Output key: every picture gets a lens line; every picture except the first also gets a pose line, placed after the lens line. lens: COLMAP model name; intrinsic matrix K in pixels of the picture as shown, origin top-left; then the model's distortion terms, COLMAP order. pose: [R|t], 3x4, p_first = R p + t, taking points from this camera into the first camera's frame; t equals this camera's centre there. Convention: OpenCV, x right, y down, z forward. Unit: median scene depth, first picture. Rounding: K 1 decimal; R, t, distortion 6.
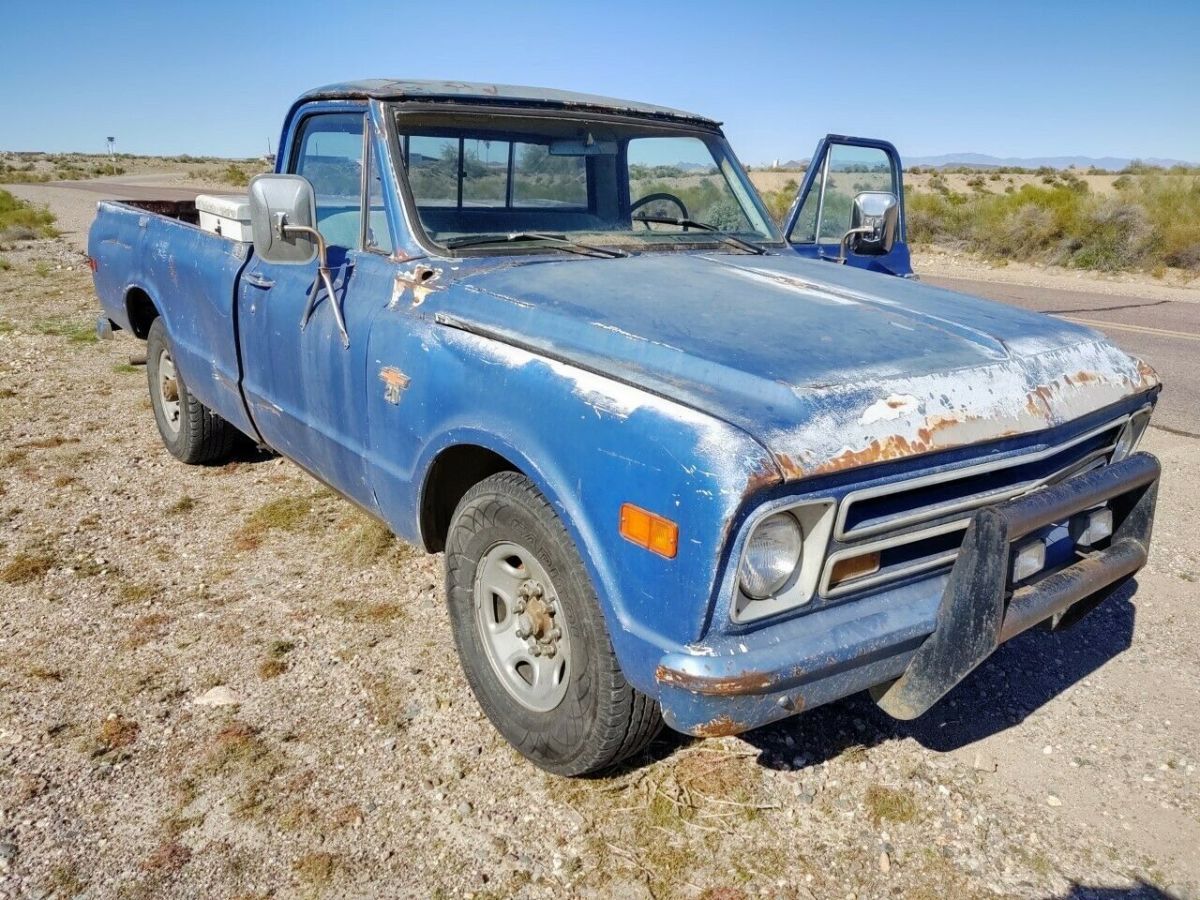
lens RADIAL K [[906.2, 0, 596.6], [0, 906.2, 454.7], [0, 0, 1]] dist [0.012779, -0.015275]
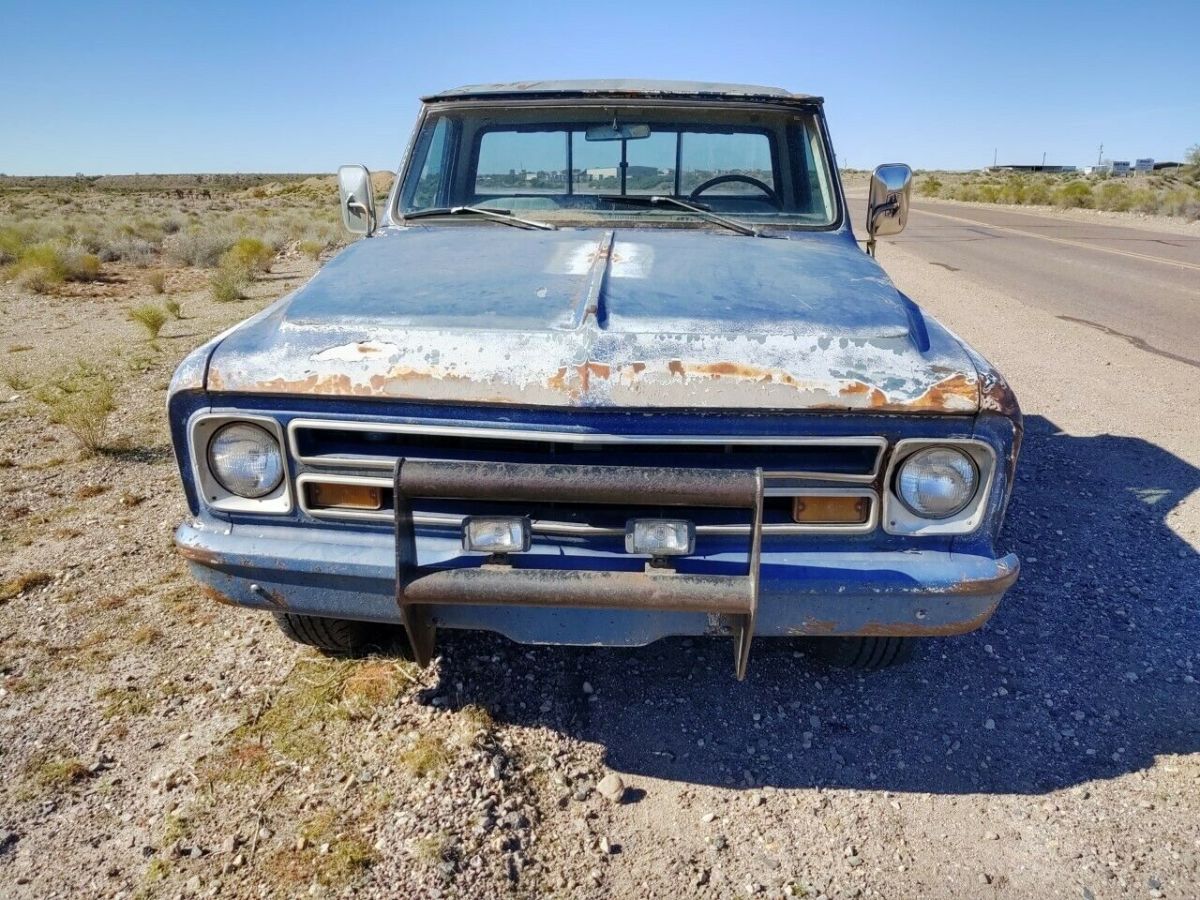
lens RADIAL K [[906.2, 0, 598.1], [0, 906.2, 445.1], [0, 0, 1]] dist [0.012779, -0.015275]
pose [[0.751648, 0.164517, -0.638717, 1.112205], [-0.178357, 0.983012, 0.043306, -0.035672], [0.634991, 0.081369, 0.768222, 0.322811]]
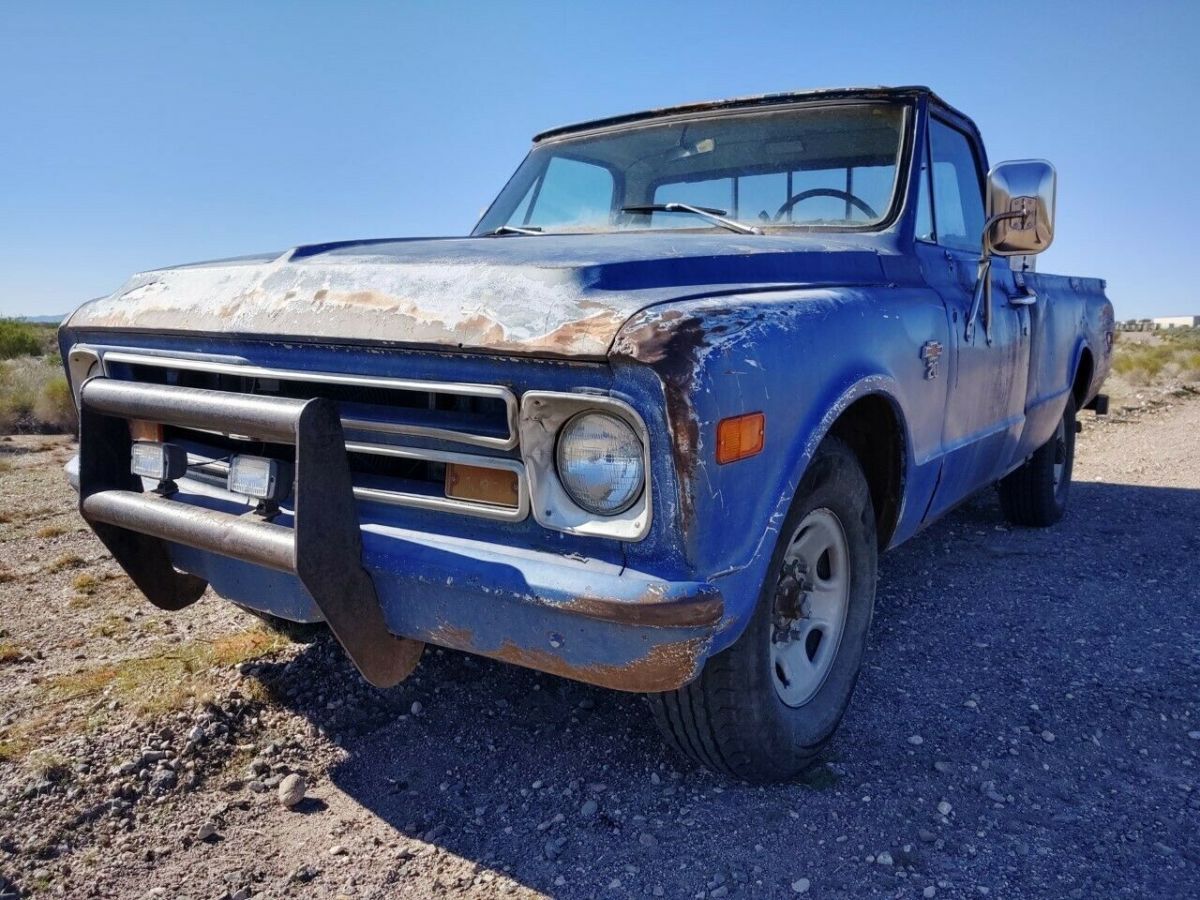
lens RADIAL K [[906.2, 0, 595.8], [0, 906.2, 448.3], [0, 0, 1]] dist [0.012779, -0.015275]
pose [[0.290076, 0.114654, -0.950111, 1.452998], [-0.285613, 0.957924, 0.028397, -0.049934], [0.913390, 0.263127, 0.310618, 1.092533]]
